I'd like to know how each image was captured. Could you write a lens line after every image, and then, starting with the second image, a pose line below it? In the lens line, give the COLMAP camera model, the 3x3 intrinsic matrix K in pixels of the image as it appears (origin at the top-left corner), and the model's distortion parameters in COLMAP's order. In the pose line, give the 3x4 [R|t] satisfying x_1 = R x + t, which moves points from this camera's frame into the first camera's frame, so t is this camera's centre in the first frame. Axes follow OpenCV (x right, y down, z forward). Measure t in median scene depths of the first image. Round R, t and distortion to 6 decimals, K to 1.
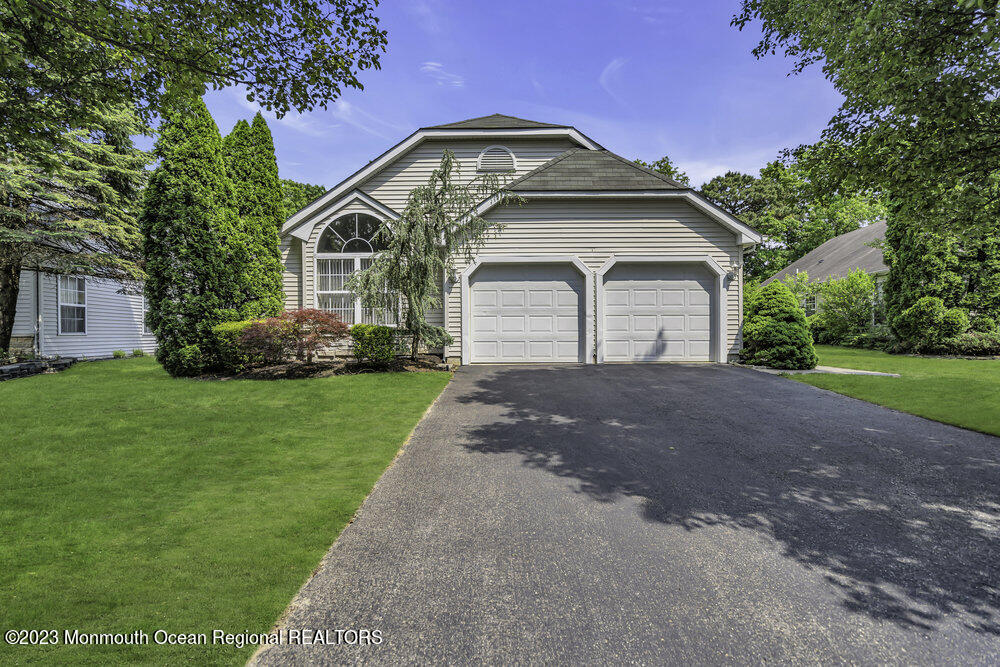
lens RADIAL K [[457.1, 0, 504.2], [0, 457.1, 325.7], [0, 0, 1]] dist [-0.004358, 0.003729]
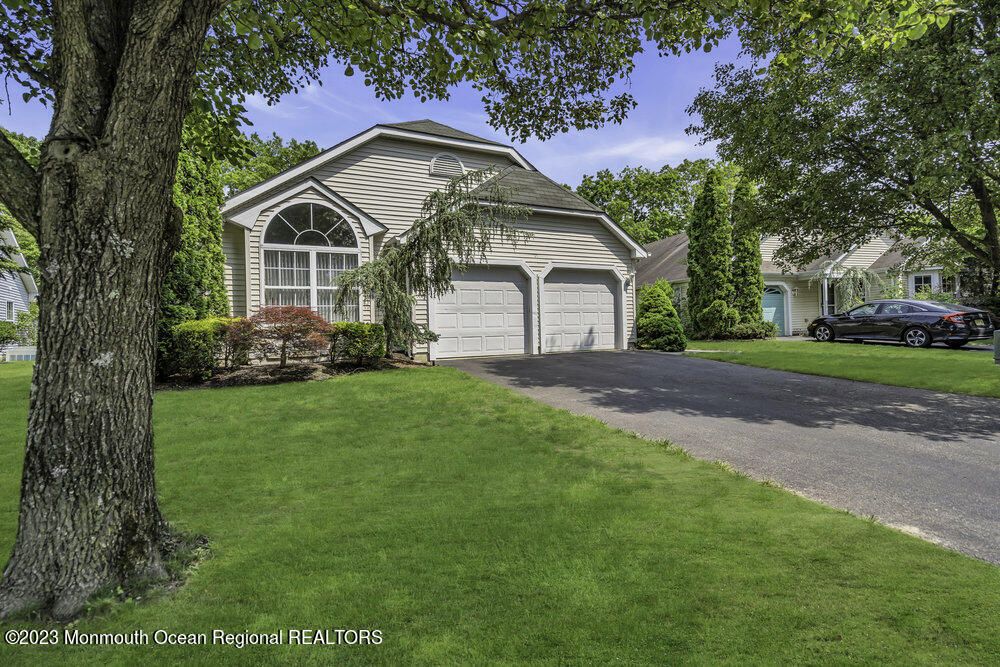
lens RADIAL K [[457.1, 0, 512.9], [0, 457.1, 313.3], [0, 0, 1]] dist [-0.004358, 0.003729]
pose [[0.894387, -0.002269, 0.447288, -0.376590], [0.013737, 0.999655, -0.022396, 0.004295], [-0.447083, 0.026175, 0.894110, -0.008710]]
